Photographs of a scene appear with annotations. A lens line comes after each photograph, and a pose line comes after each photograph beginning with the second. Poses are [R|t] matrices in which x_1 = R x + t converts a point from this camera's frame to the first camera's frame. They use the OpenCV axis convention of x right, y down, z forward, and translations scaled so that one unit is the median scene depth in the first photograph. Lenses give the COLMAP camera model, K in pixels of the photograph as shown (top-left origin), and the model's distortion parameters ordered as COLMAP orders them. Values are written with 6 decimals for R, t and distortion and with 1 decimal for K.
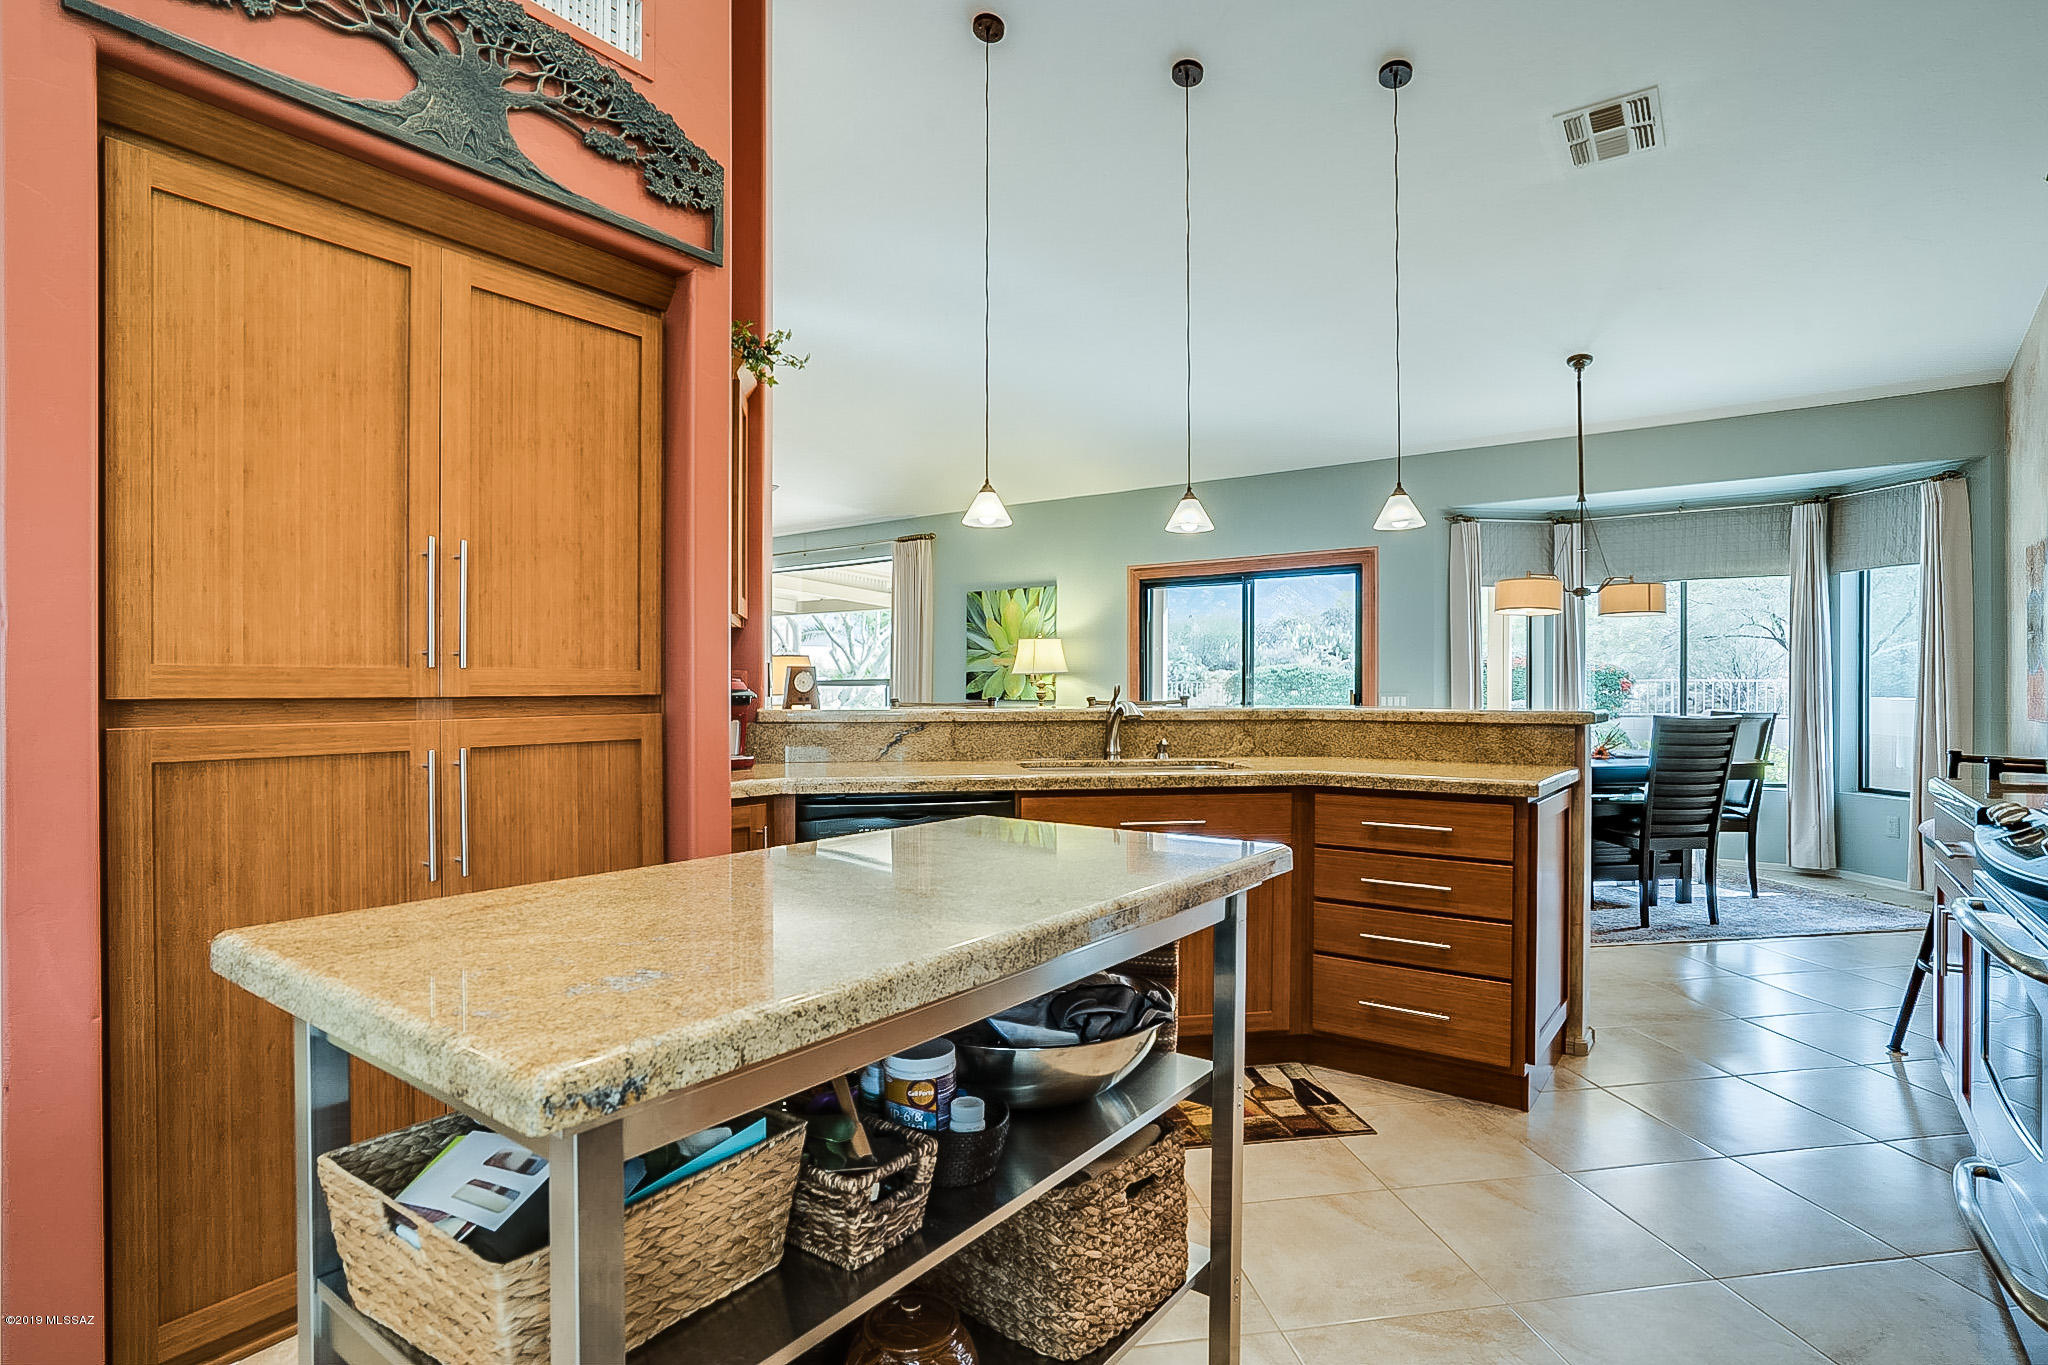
lens RADIAL K [[1027.1, 0, 1034.0], [0, 1027.1, 691.5], [0, 0, 1]] dist [-0.024980, 0.001234]
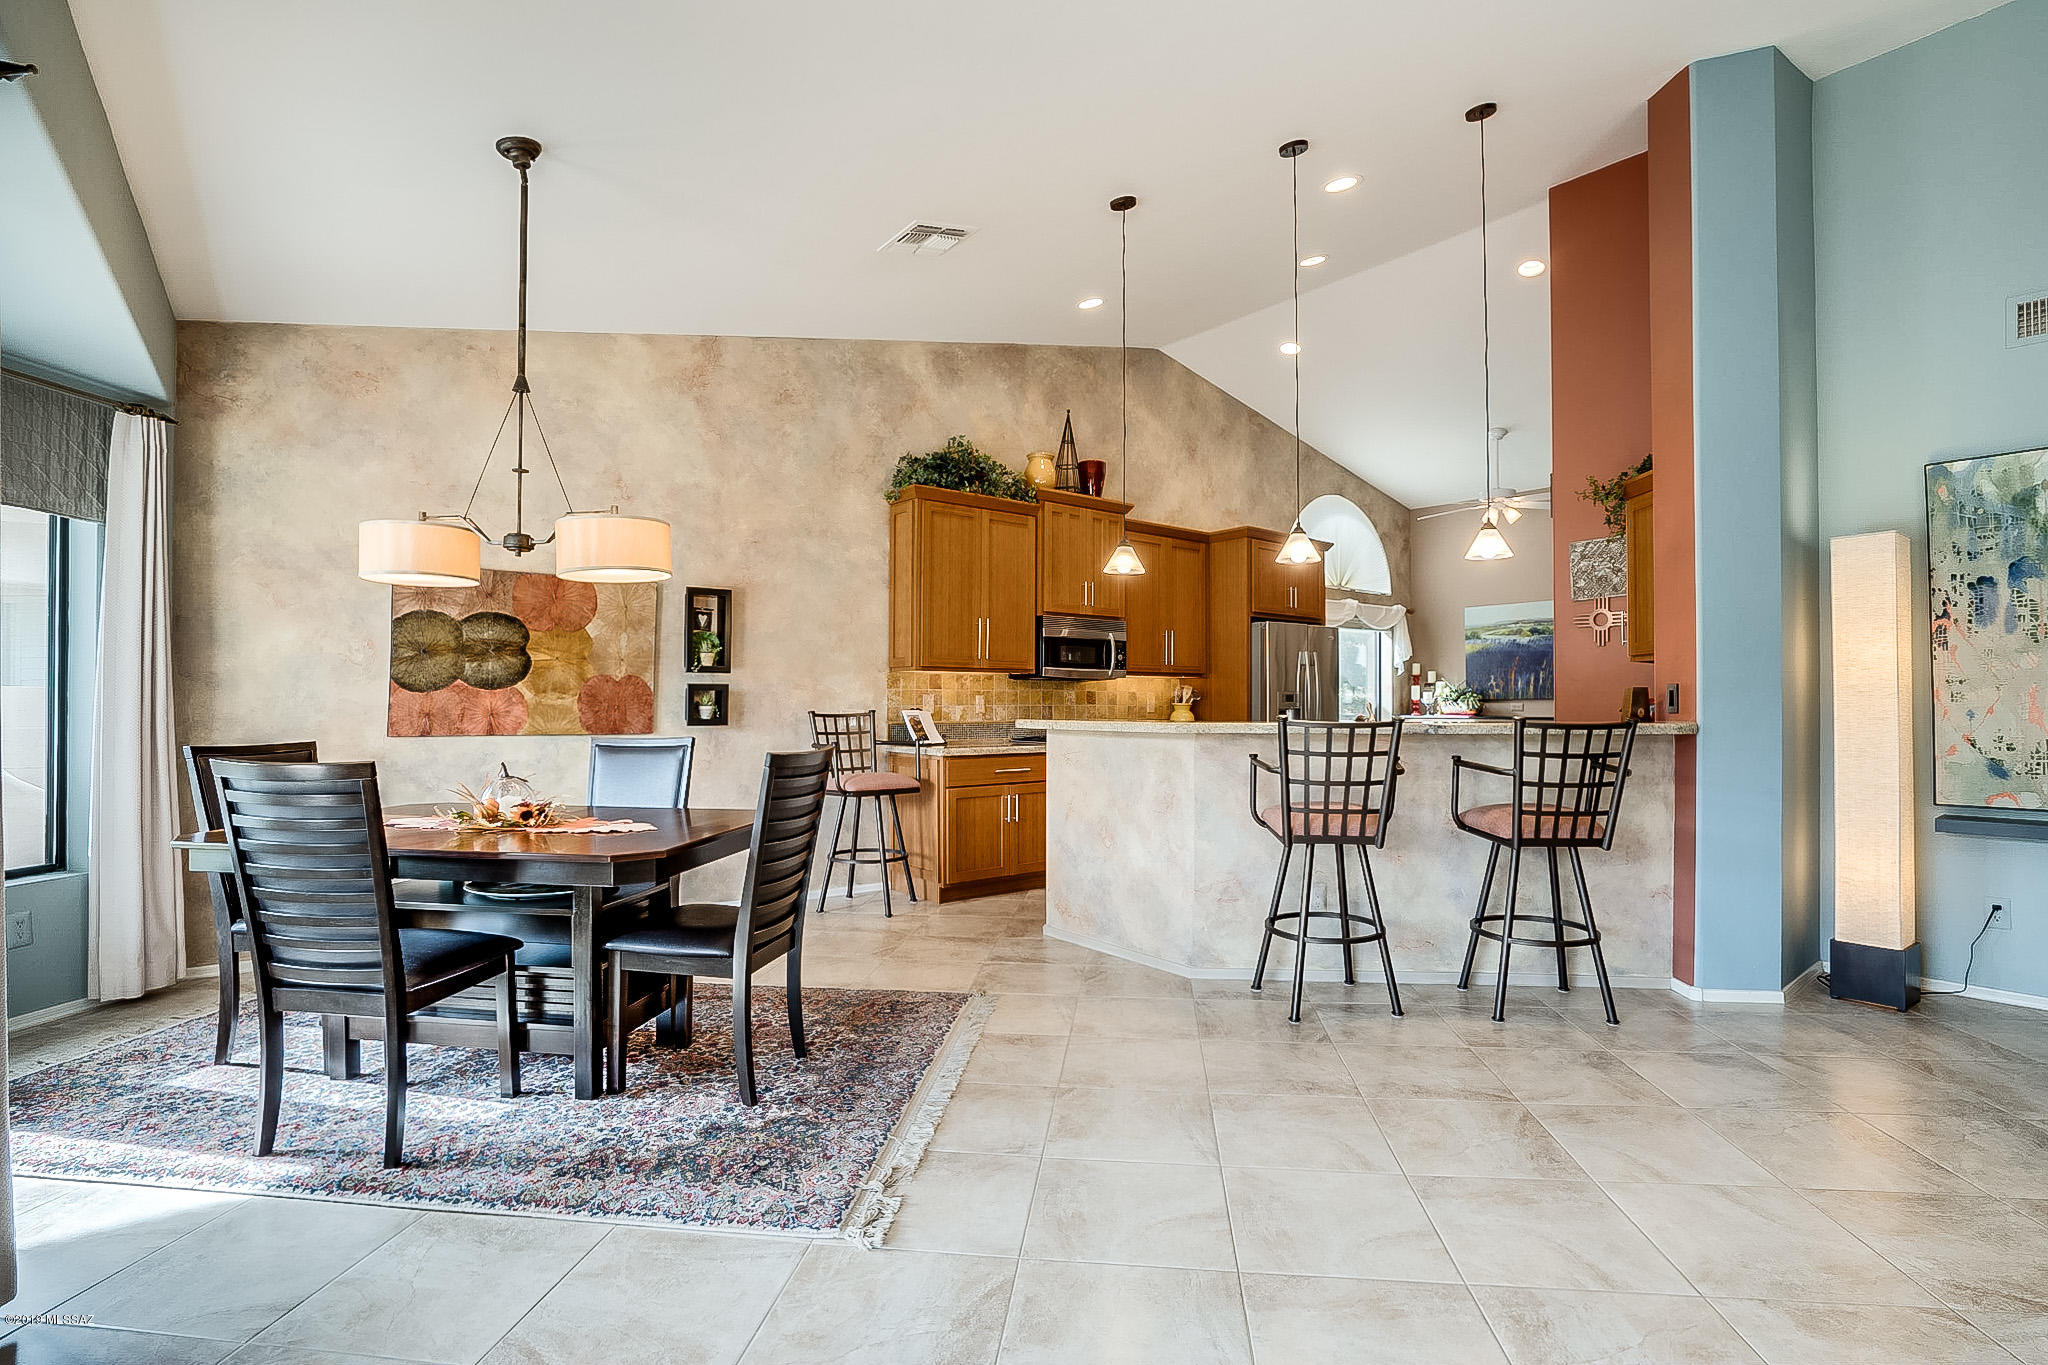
lens RADIAL K [[947.2, 0, 1037.9], [0, 947.2, 696.5], [0, 0, 1]] dist [-0.069487, 0.030280]
pose [[-0.963207, 0.000522, 0.268762, 0.106845], [0.000154, 0.999999, -0.001390, -0.008219], [-0.268762, -0.001297, -0.963206, 1.411798]]
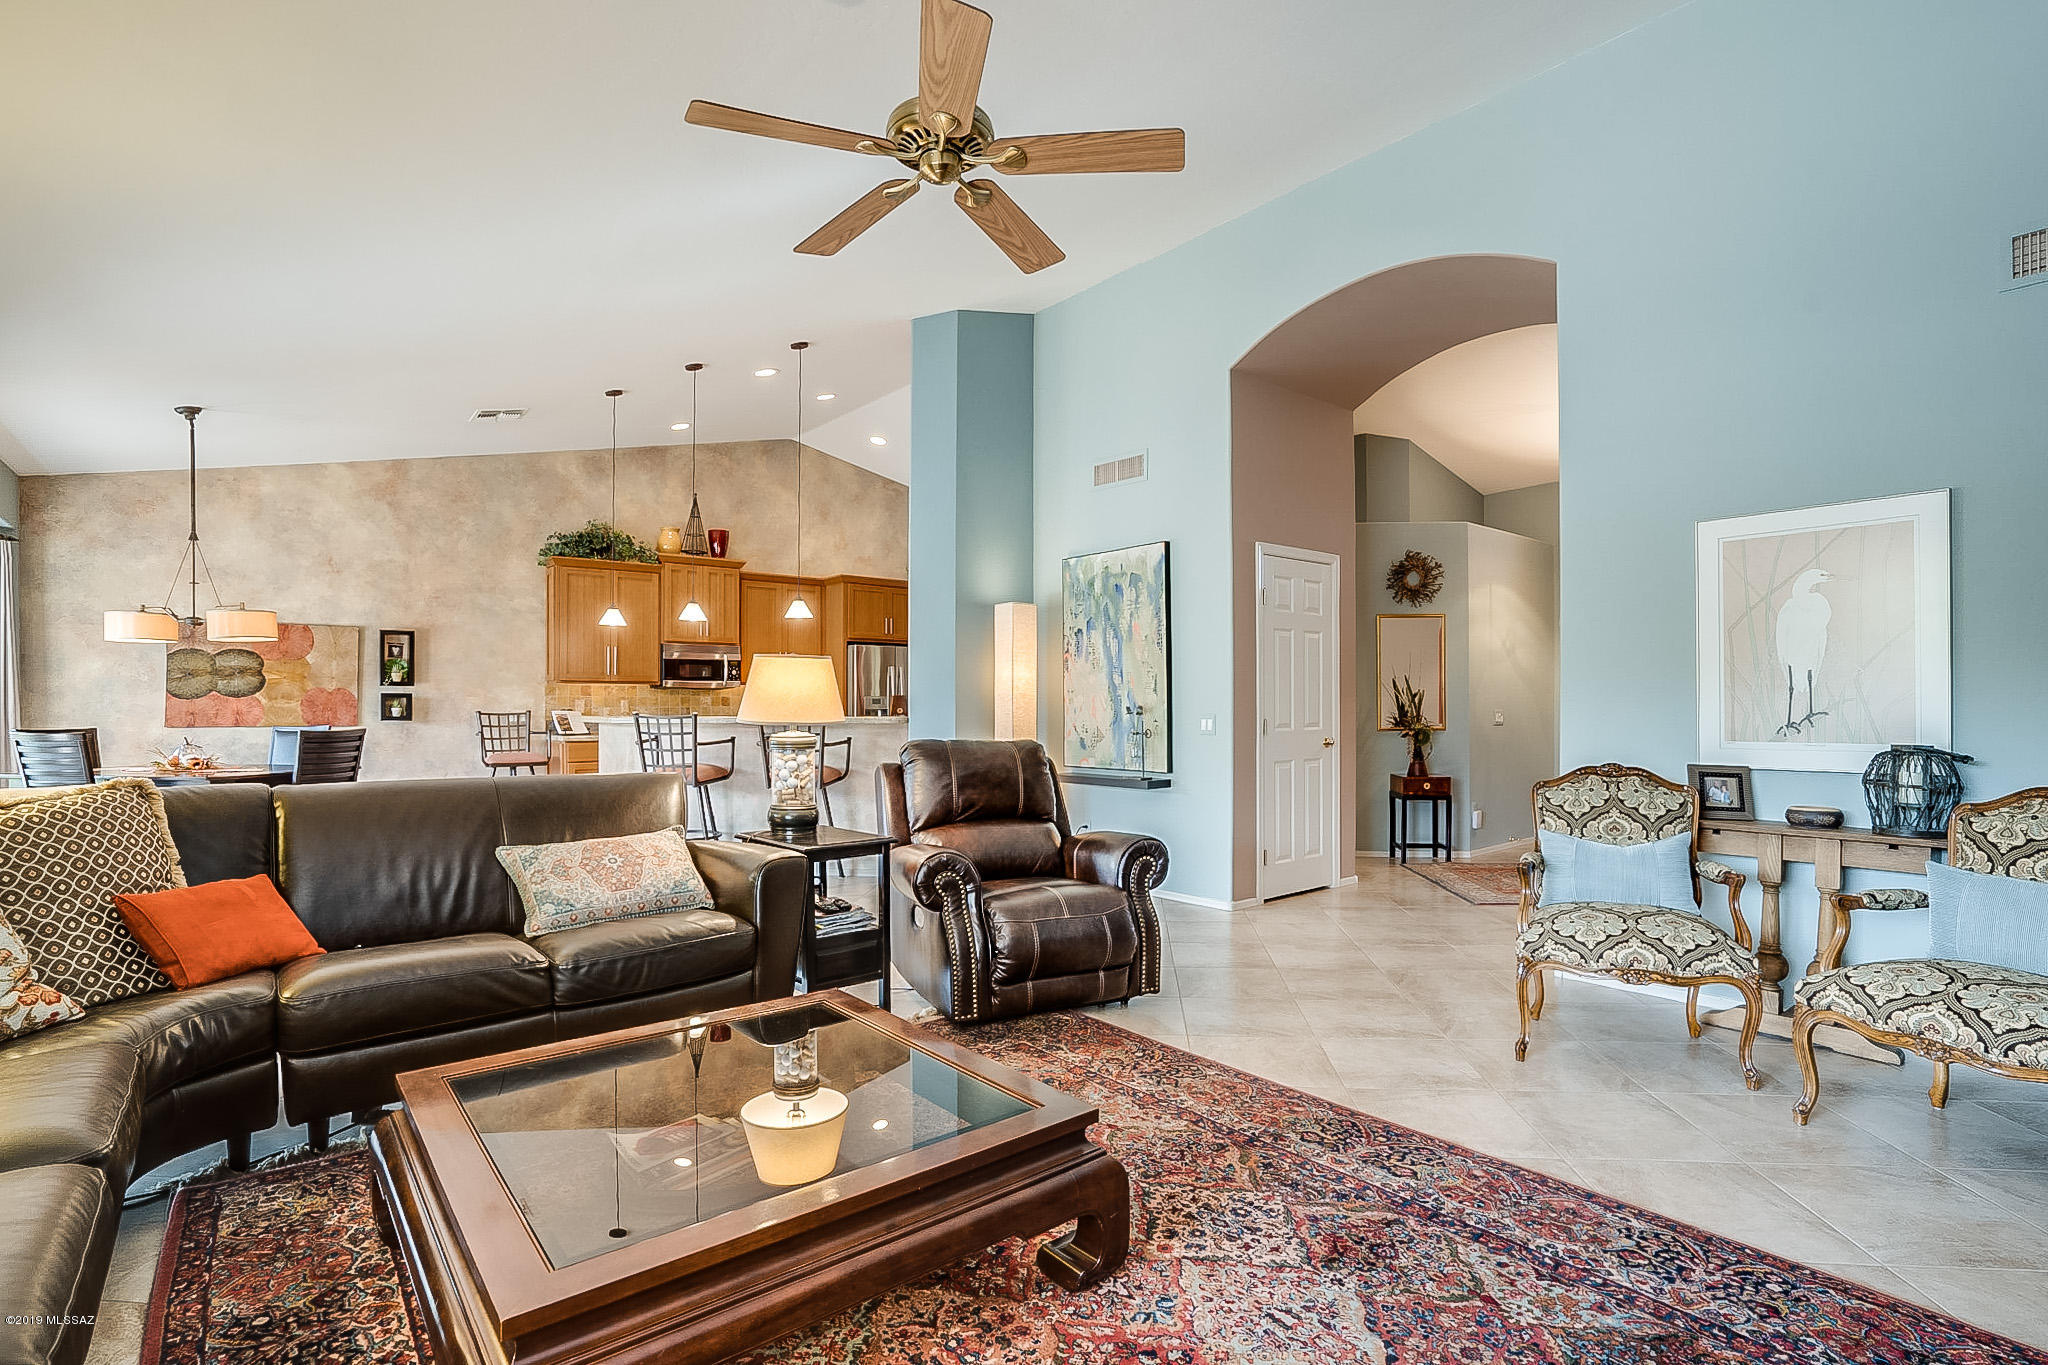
lens RADIAL K [[971.2, 0, 1030.8], [0, 971.2, 712.9], [0, 0, 1]] dist [-0.057937, 0.021917]
pose [[-0.966871, -0.001685, 0.255258, -0.594296], [0.001722, 0.999912, 0.013122, -0.009665], [-0.255258, 0.013127, -0.966784, 1.731503]]
